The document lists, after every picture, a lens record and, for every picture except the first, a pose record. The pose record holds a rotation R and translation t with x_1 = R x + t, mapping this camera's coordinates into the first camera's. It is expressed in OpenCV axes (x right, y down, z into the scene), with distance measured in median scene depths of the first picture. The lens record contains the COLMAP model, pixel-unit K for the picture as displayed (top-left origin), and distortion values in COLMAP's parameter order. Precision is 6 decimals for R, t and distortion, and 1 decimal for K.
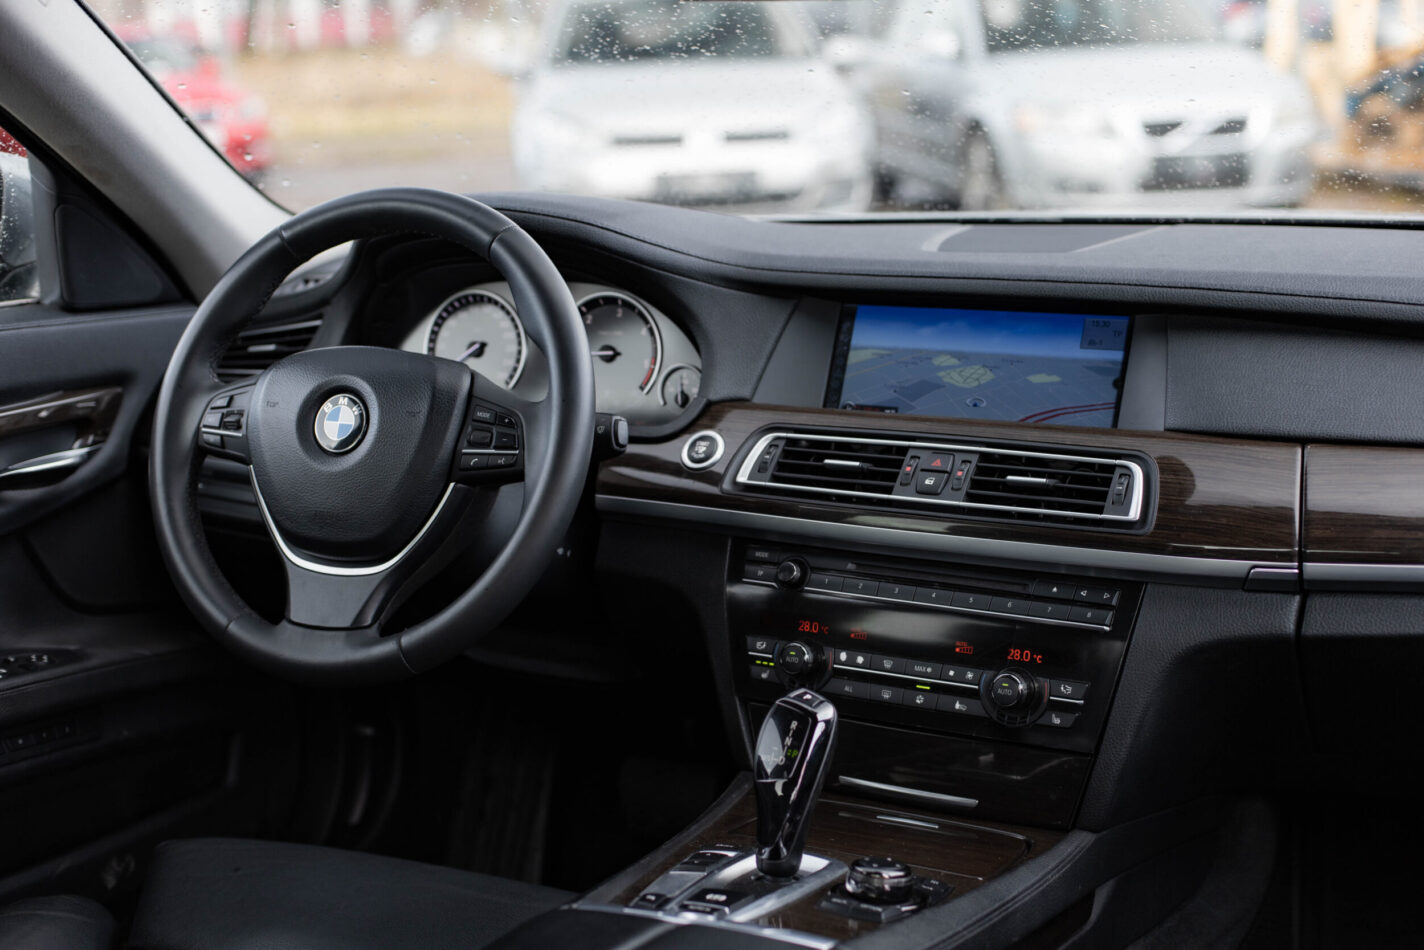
lens RADIAL K [[2133.7, 0, 712.0], [0, 2133.7, 475.0], [0, 0, 1]] dist [-0.027485, -0.024486]
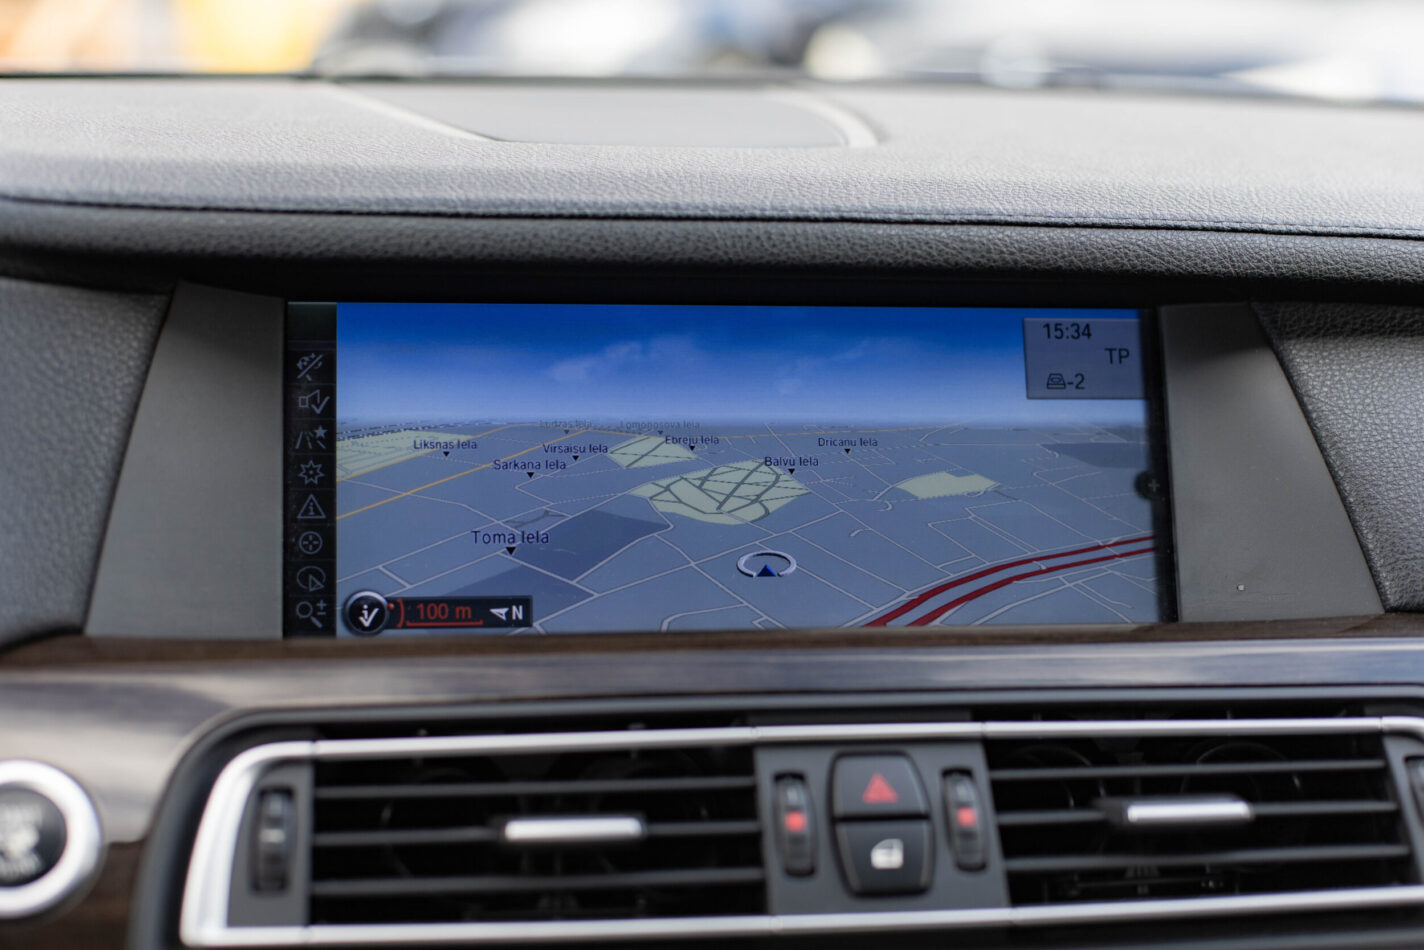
lens RADIAL K [[2133.7, 0, 712.0], [0, 2133.7, 475.0], [0, 0, 1]] dist [-0.027485, -0.024486]
pose [[0.743853, -0.103881, 0.660220, -0.119630], [0.071275, 0.994543, 0.076181, -0.077034], [-0.664531, -0.009610, 0.747199, 0.734763]]
